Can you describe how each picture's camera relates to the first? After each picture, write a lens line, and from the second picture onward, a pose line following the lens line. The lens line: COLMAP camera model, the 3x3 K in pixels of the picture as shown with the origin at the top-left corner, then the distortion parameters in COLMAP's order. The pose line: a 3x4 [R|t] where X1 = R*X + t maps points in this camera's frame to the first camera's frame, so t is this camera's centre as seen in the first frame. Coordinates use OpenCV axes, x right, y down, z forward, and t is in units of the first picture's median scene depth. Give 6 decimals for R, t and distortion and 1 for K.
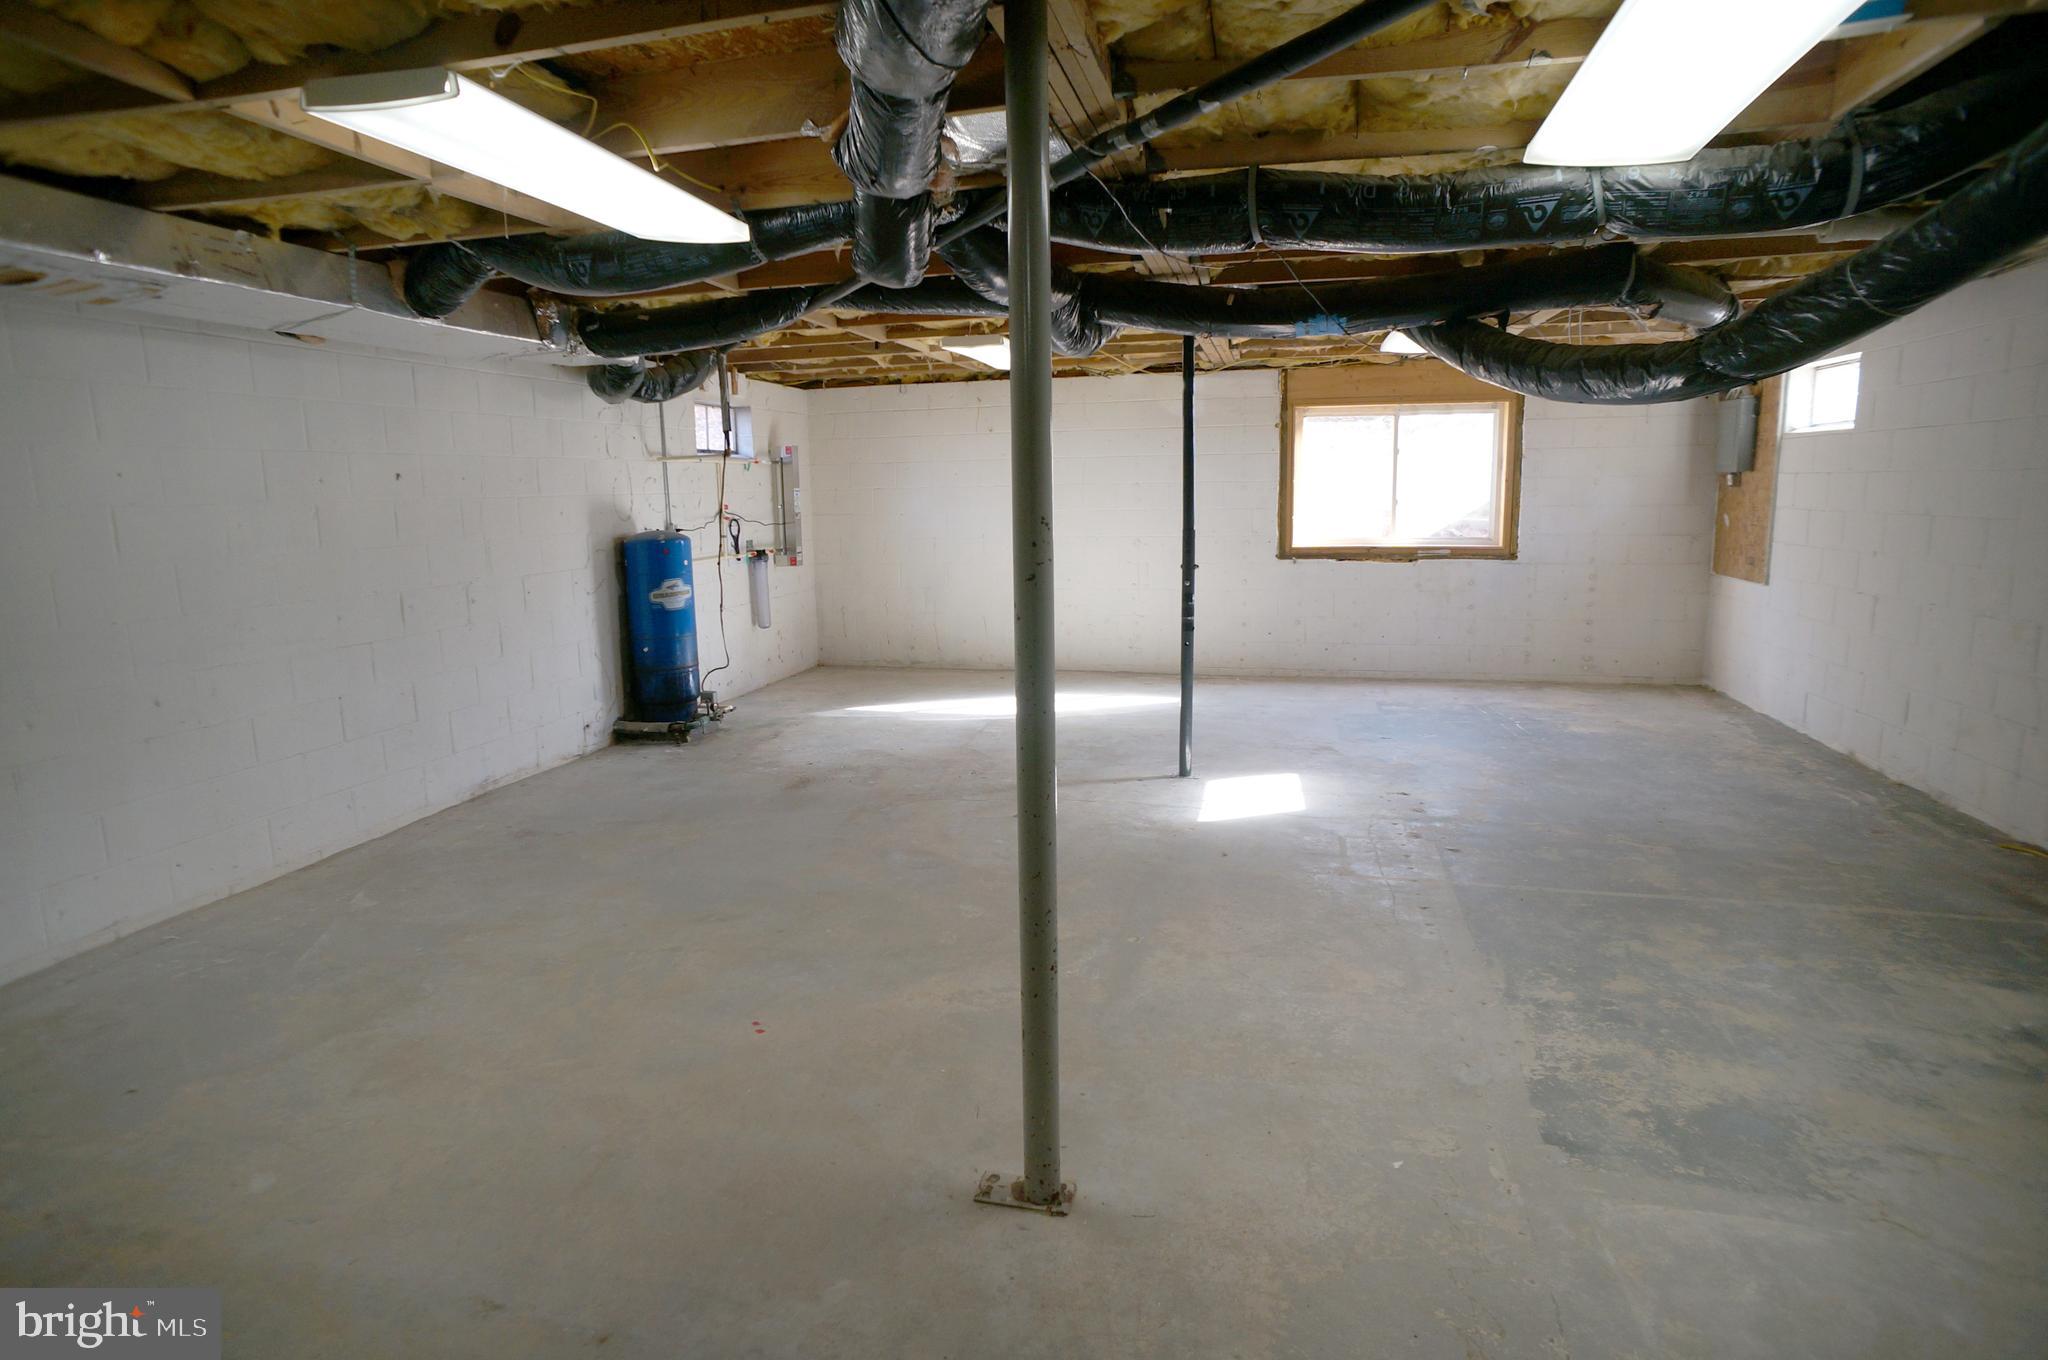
lens RADIAL K [[1053.7, 0, 1032.9], [0, 1053.7, 677.5], [0, 0, 1]] dist [0.001884, 0.000880]
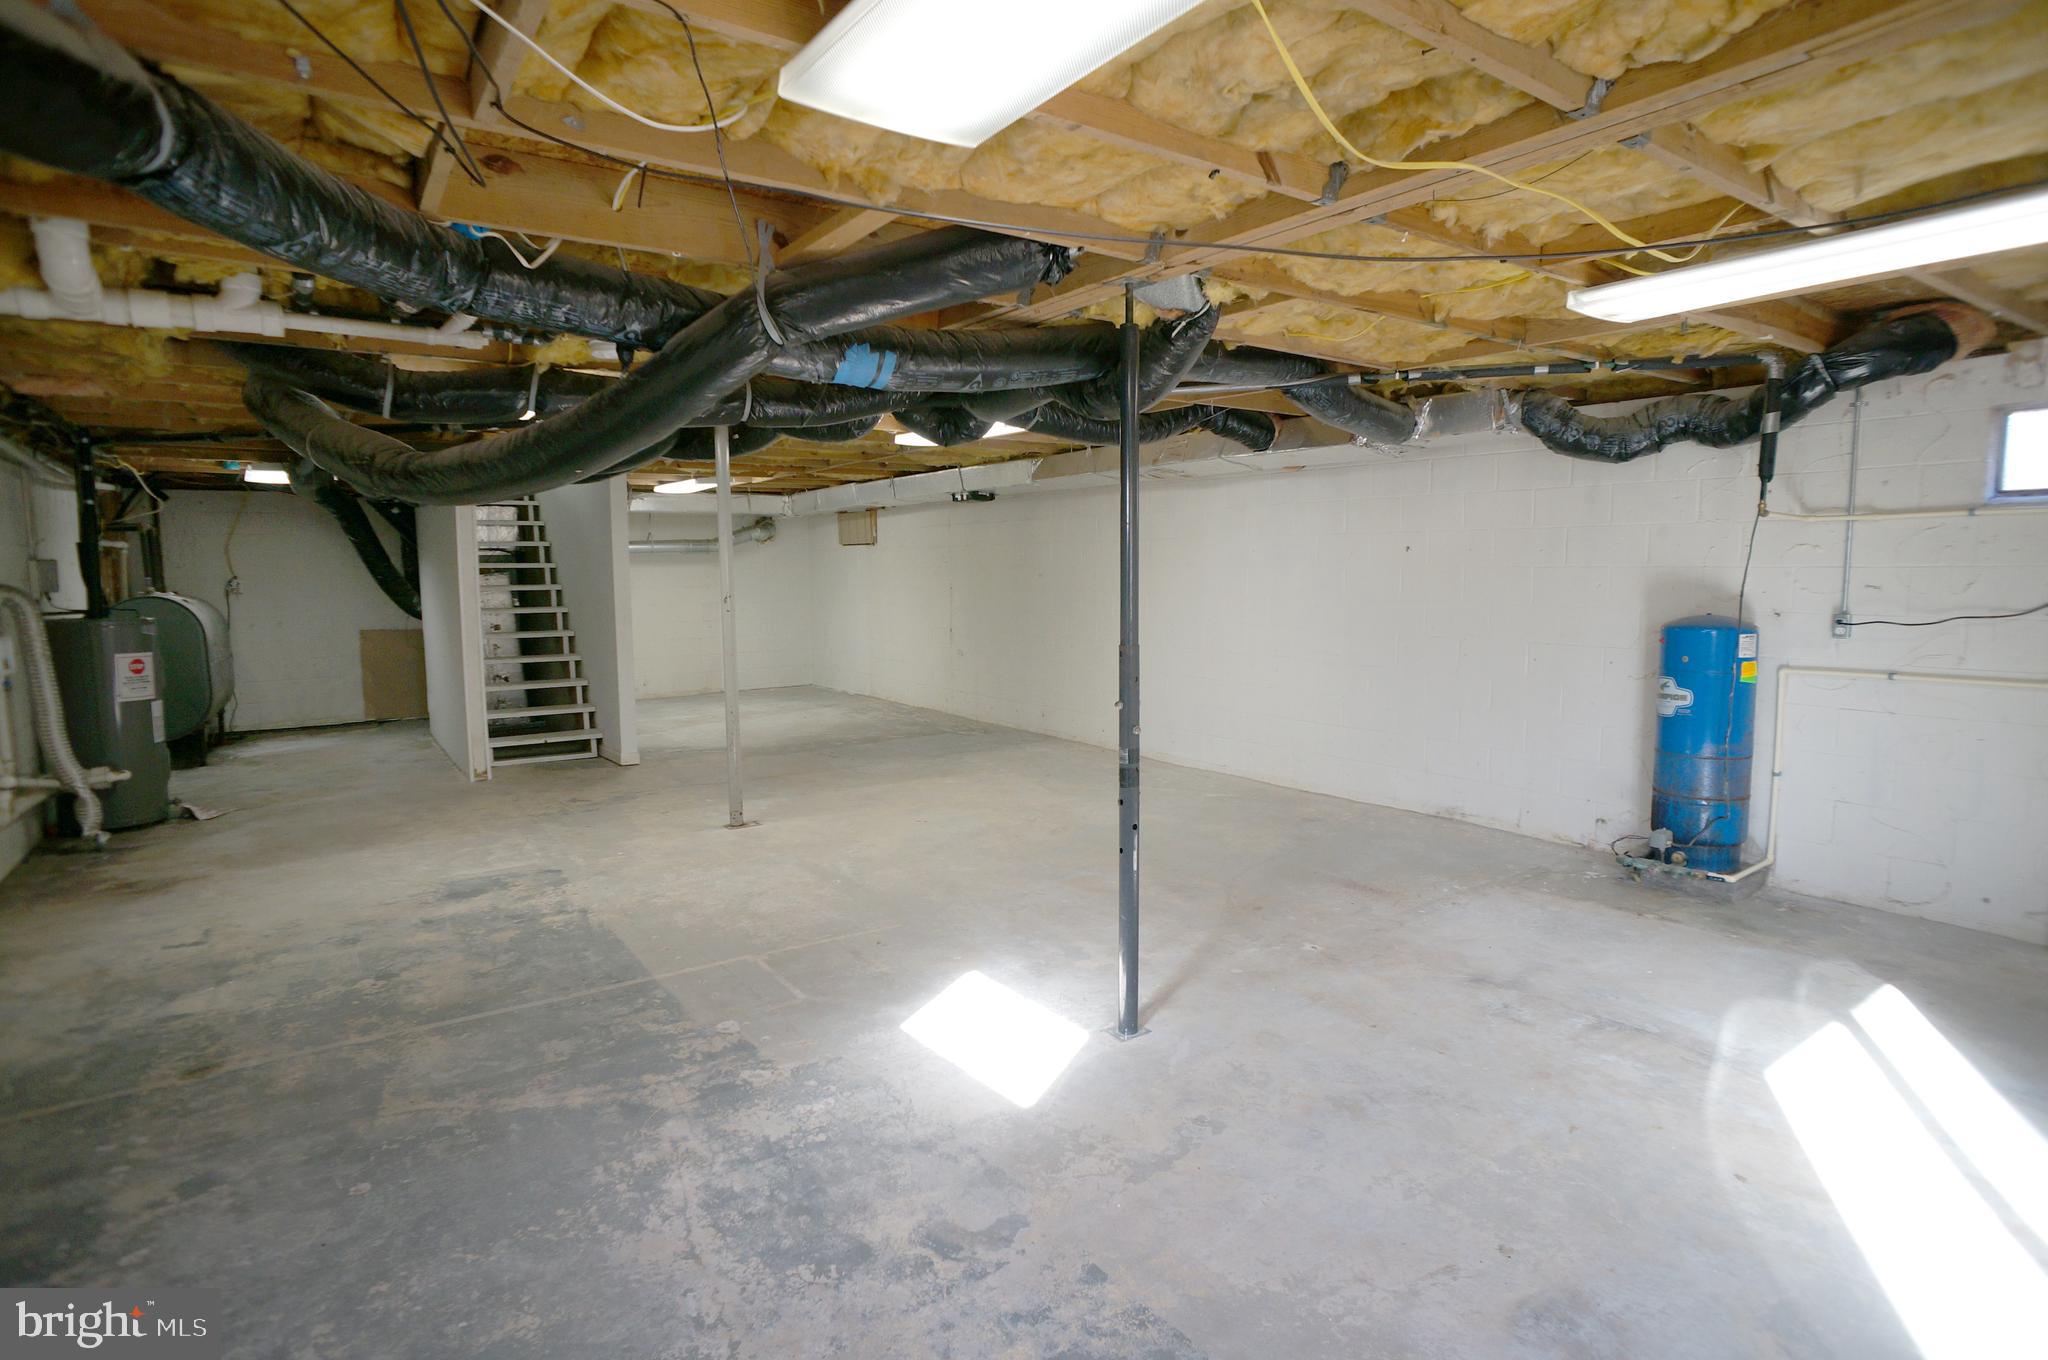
lens RADIAL K [[1053.7, 0, 1029.9], [0, 1053.7, 675.9], [0, 0, 1]] dist [0.001884, 0.000880]
pose [[-0.647709, 0.096503, -0.755751, 1.165993], [-0.116743, 0.967661, 0.223615, -0.448842], [0.752891, 0.233066, -0.615497, 2.369716]]
